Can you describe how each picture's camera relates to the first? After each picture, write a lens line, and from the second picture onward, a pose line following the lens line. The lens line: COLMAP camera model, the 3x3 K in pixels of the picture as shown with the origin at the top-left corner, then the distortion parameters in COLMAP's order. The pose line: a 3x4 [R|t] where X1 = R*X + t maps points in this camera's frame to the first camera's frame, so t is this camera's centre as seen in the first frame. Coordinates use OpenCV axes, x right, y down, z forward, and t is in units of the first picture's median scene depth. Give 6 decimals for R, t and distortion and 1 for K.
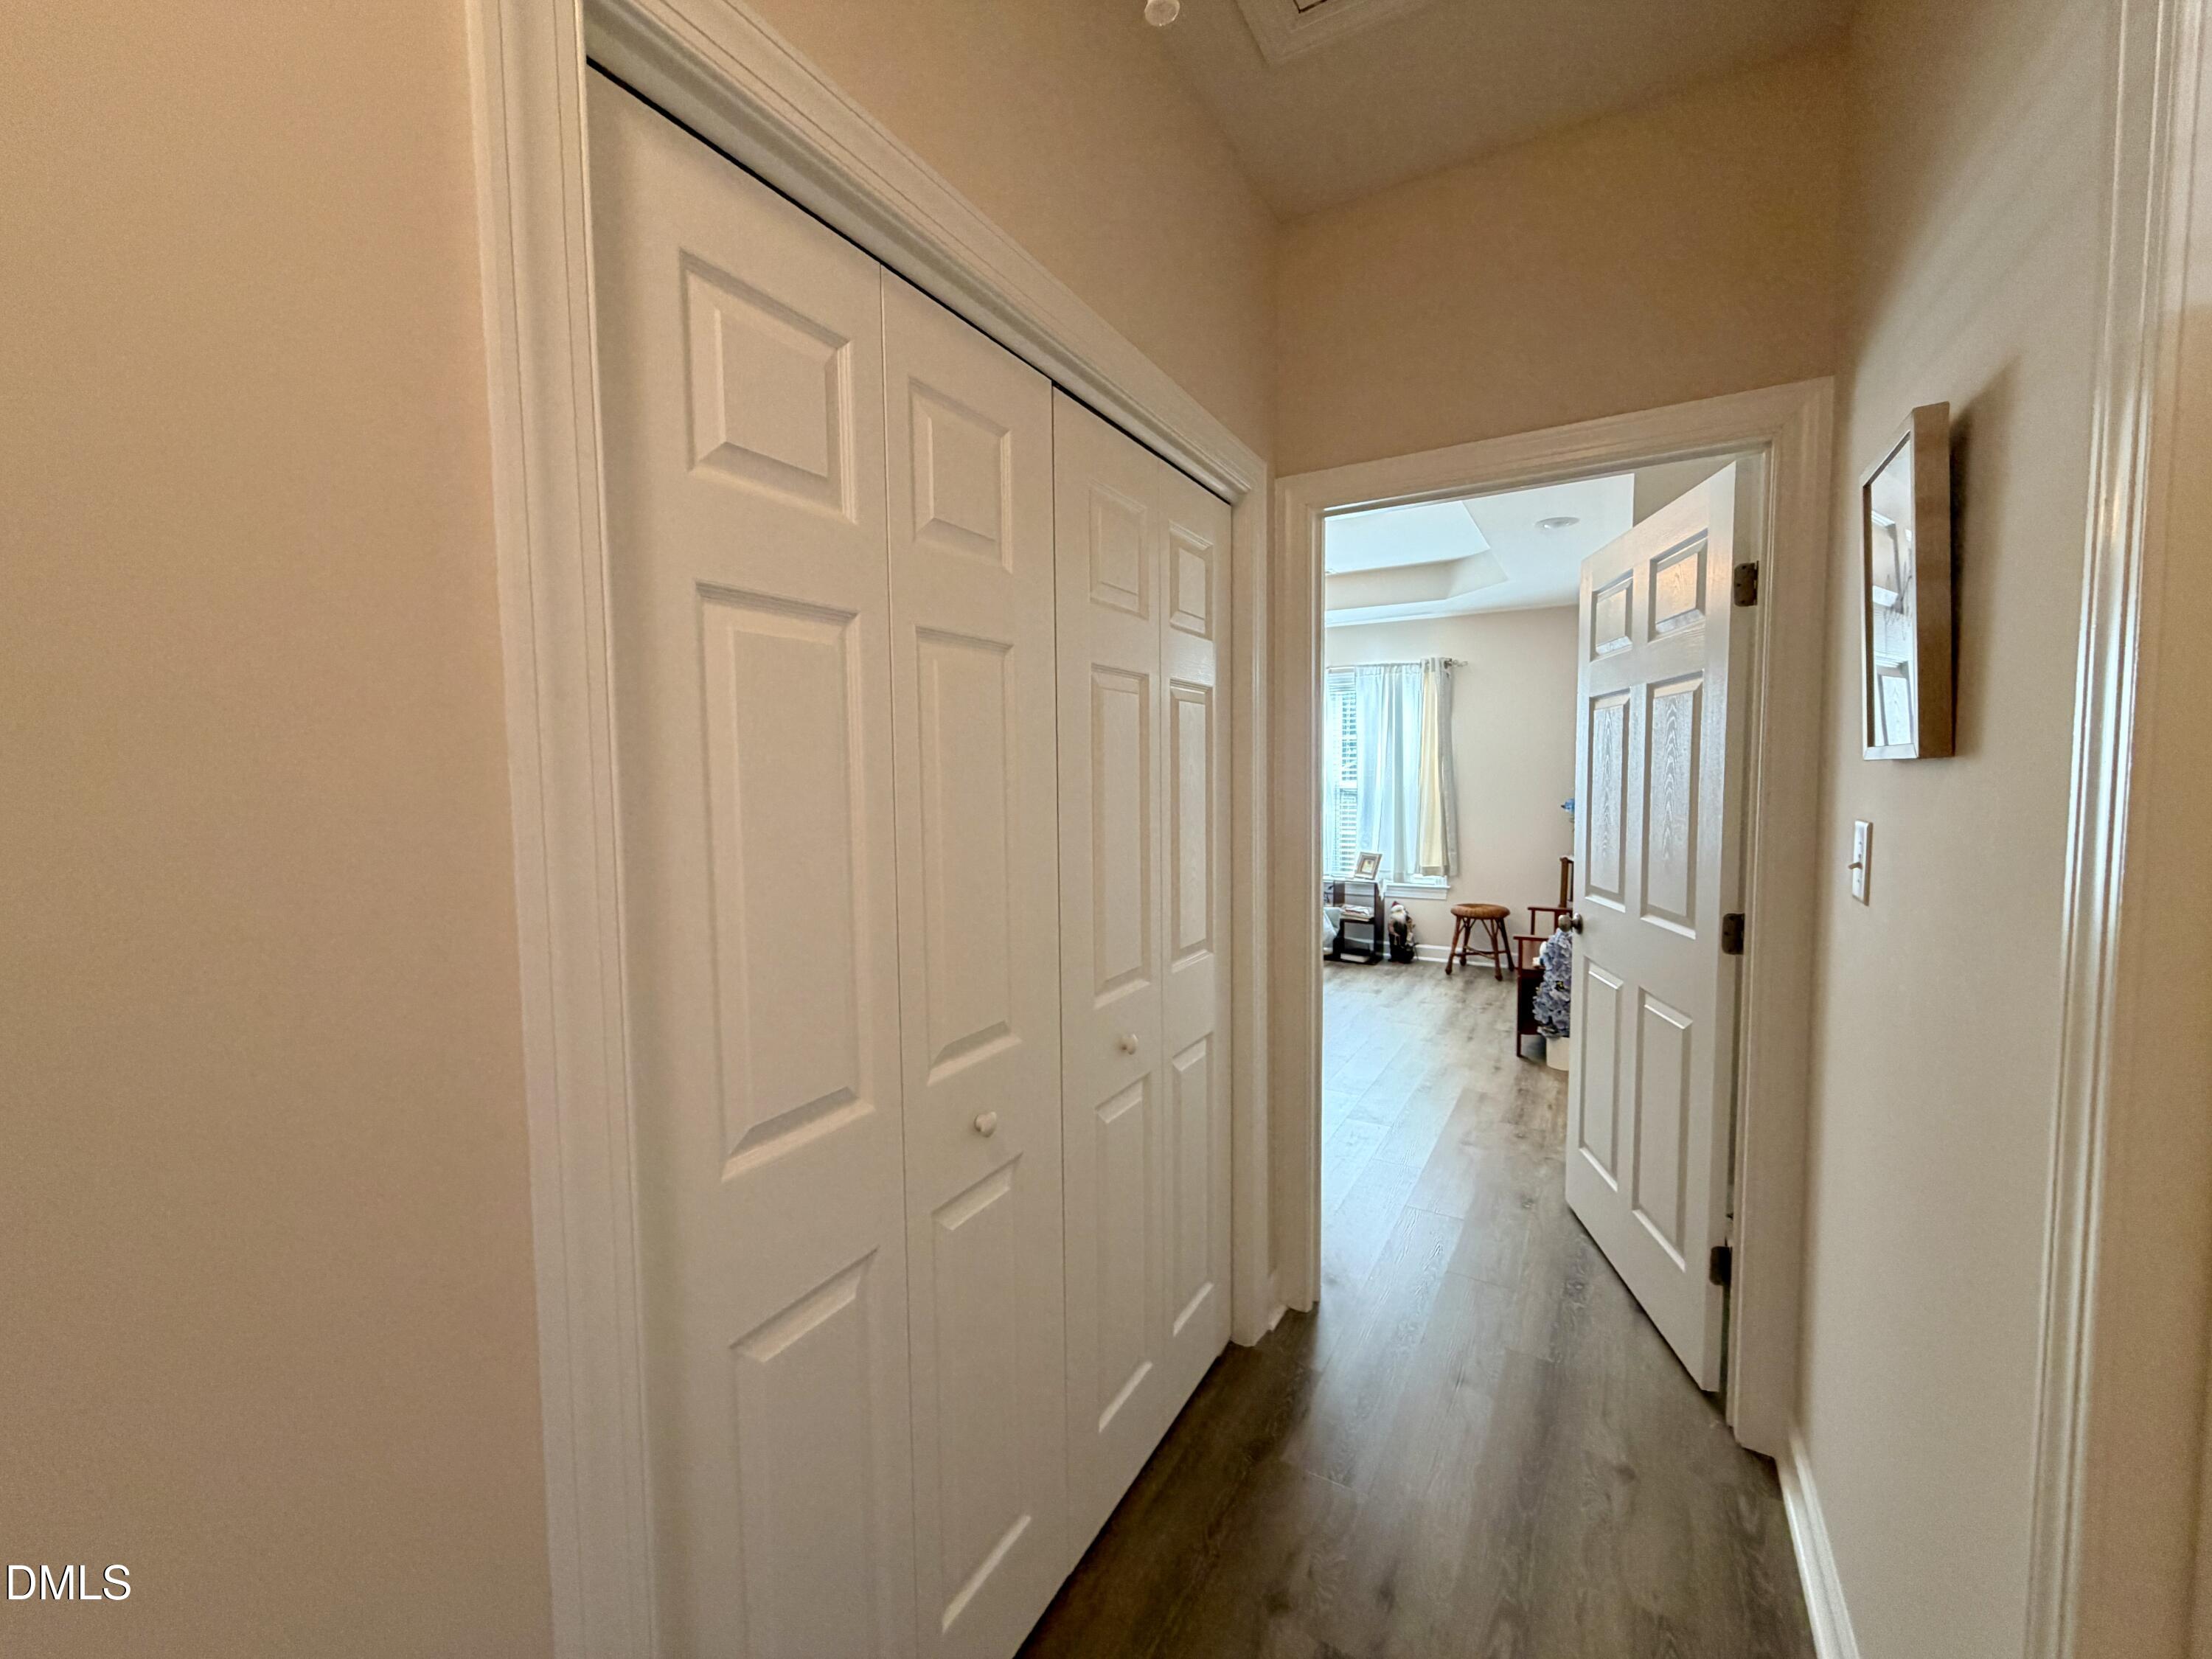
lens RADIAL K [[902.9, 0, 1075.7], [0, 902.9, 825.4], [0, 0, 1]] dist [-0.001482, 0.000932]
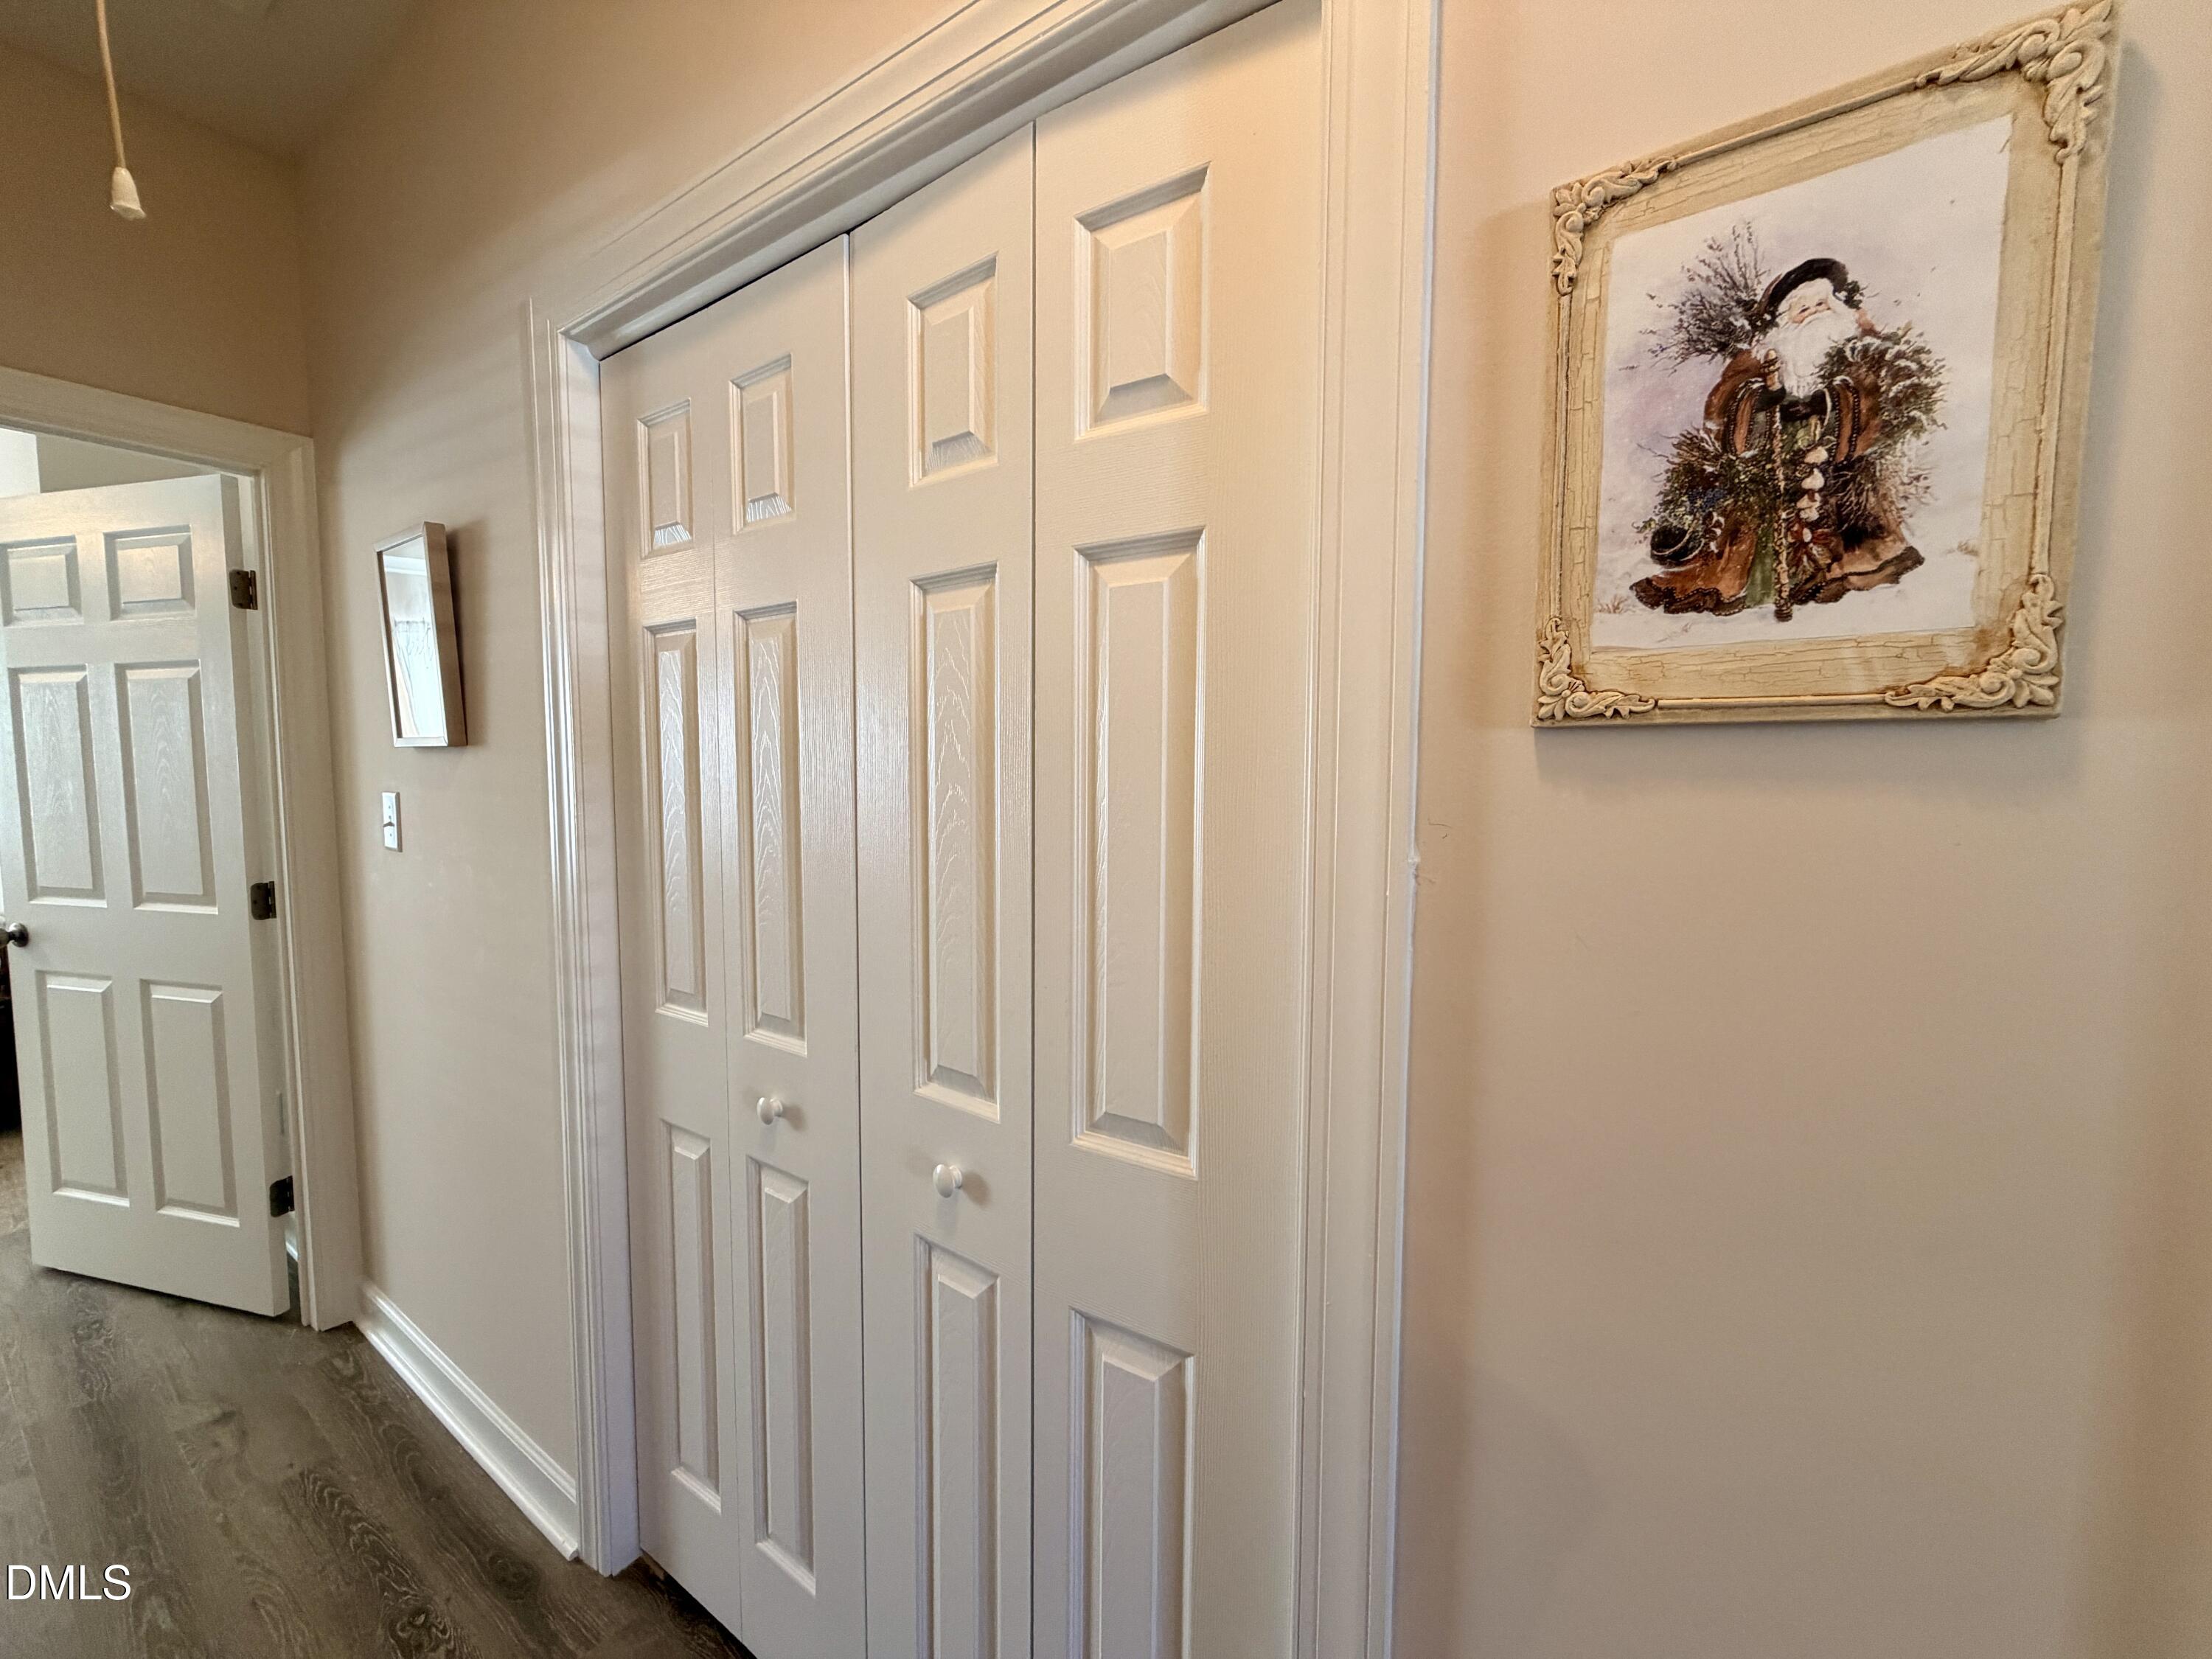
lens RADIAL K [[902.9, 0, 1124.4], [0, 902.9, 818.2], [0, 0, 1]] dist [-0.001482, 0.000932]
pose [[0.073283, -0.059065, 0.995561, -0.302887], [0.056607, 0.996882, 0.054977, 0.016616], [-0.995703, 0.052326, 0.076398, -0.156861]]
